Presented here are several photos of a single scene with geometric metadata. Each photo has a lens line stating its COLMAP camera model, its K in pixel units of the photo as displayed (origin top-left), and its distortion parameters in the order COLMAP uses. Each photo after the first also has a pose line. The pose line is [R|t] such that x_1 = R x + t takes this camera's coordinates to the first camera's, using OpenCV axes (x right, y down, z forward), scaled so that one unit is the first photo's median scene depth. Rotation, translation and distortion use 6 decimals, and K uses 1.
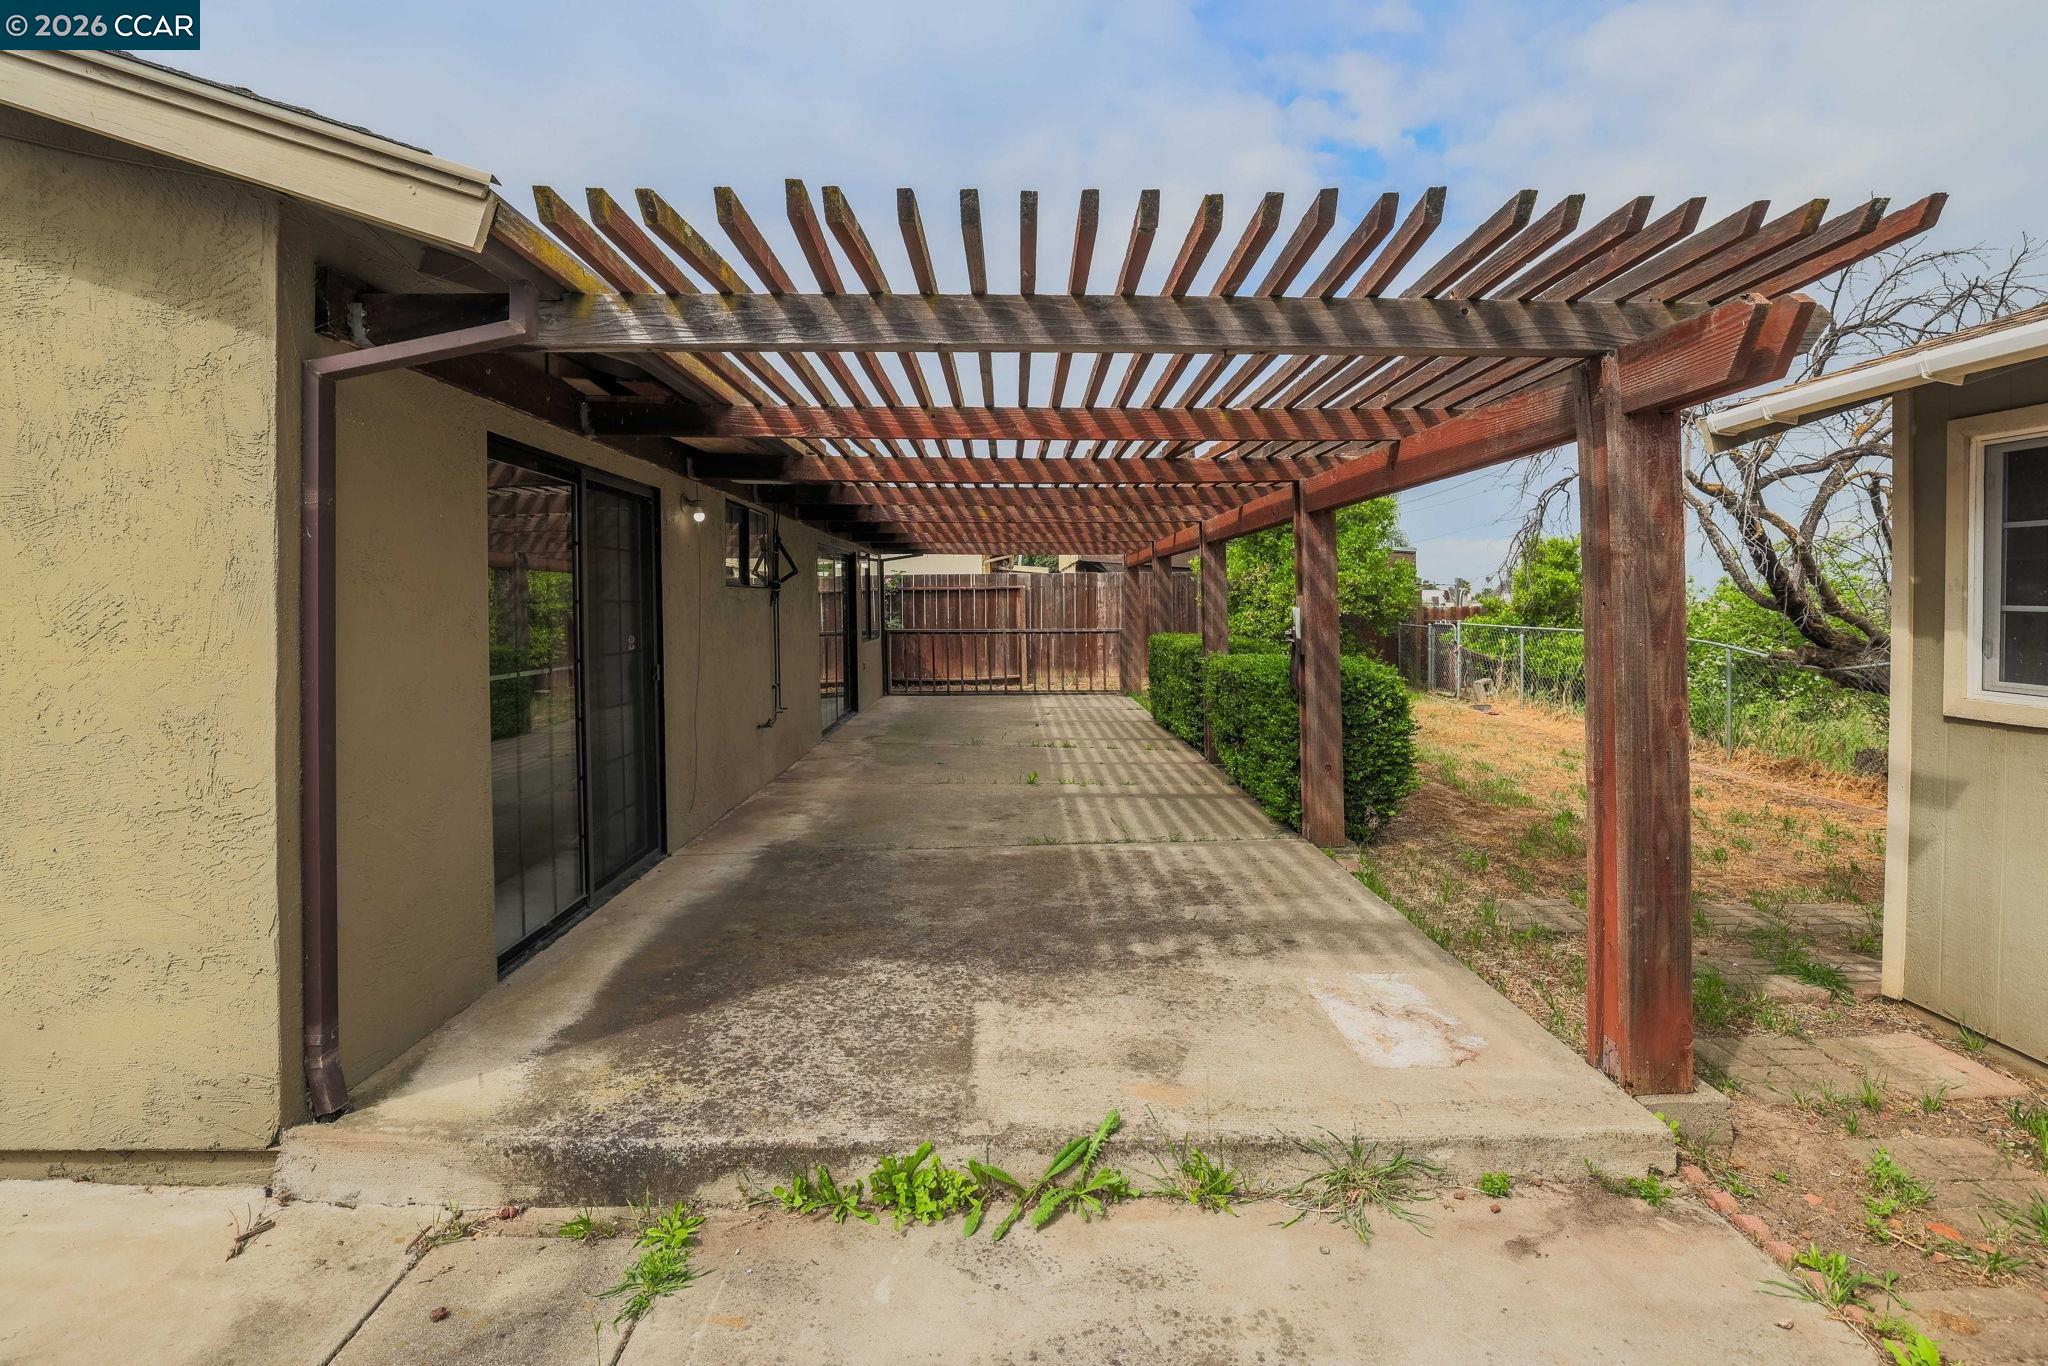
lens RADIAL K [[1009.8, 0, 1022.7], [0, 1009.8, 601.5], [0, 0, 1]] dist [-0.038403, 0.013006]
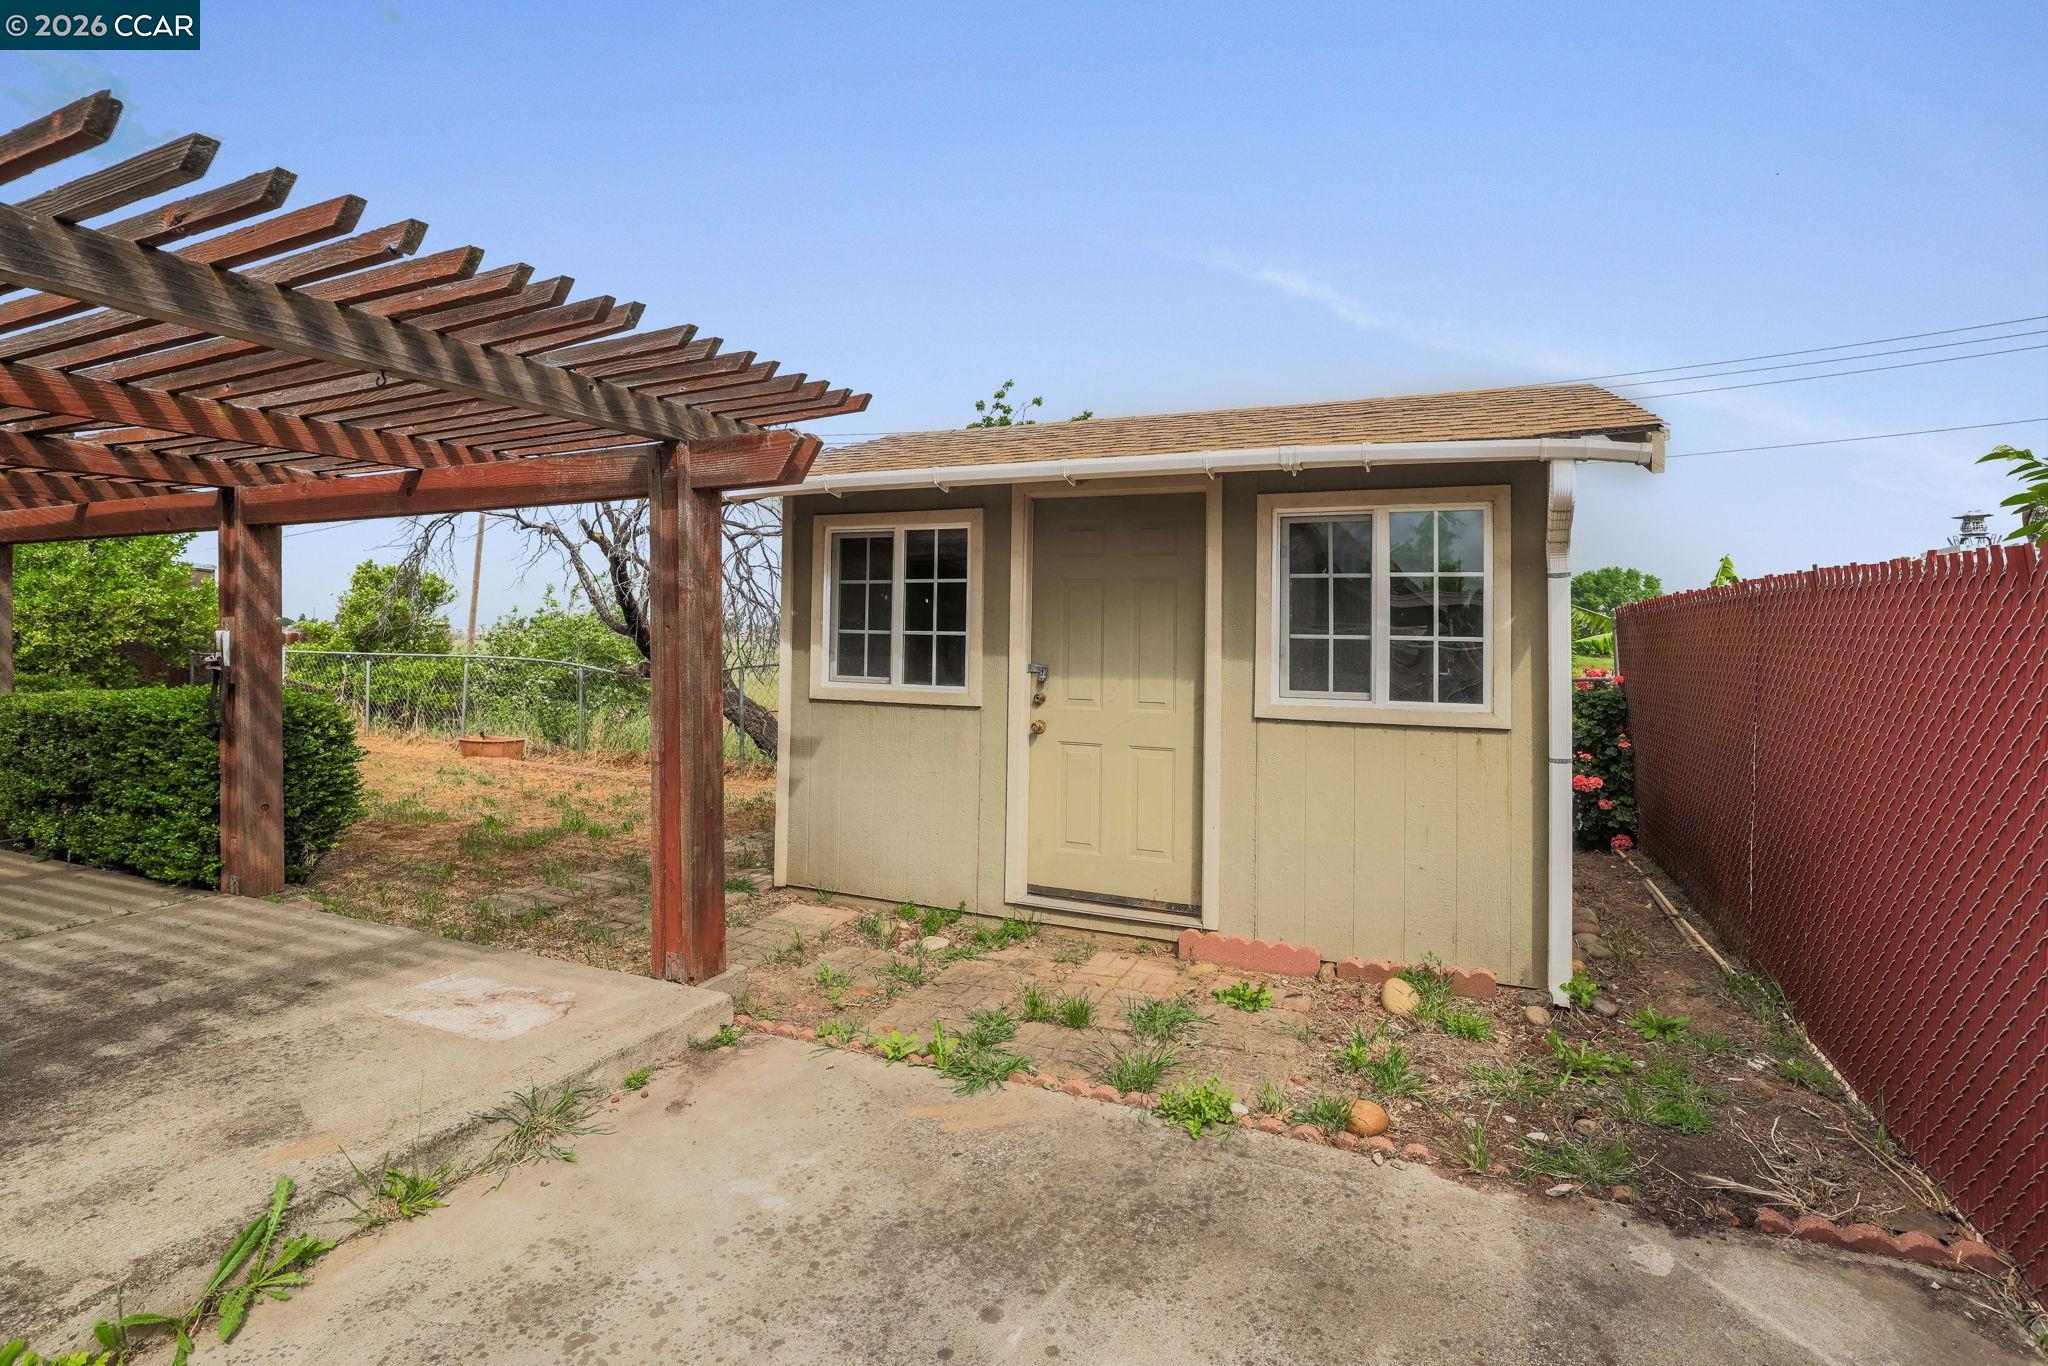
lens RADIAL K [[1009.8, 0, 1022.7], [0, 1009.8, 601.5], [0, 0, 1]] dist [-0.038403, 0.013006]
pose [[0.412013, 0.031795, 0.910623, -0.432409], [-0.004739, 0.999452, -0.032752, 0.010392], [-0.911166, 0.009179, 0.411938, 0.010916]]
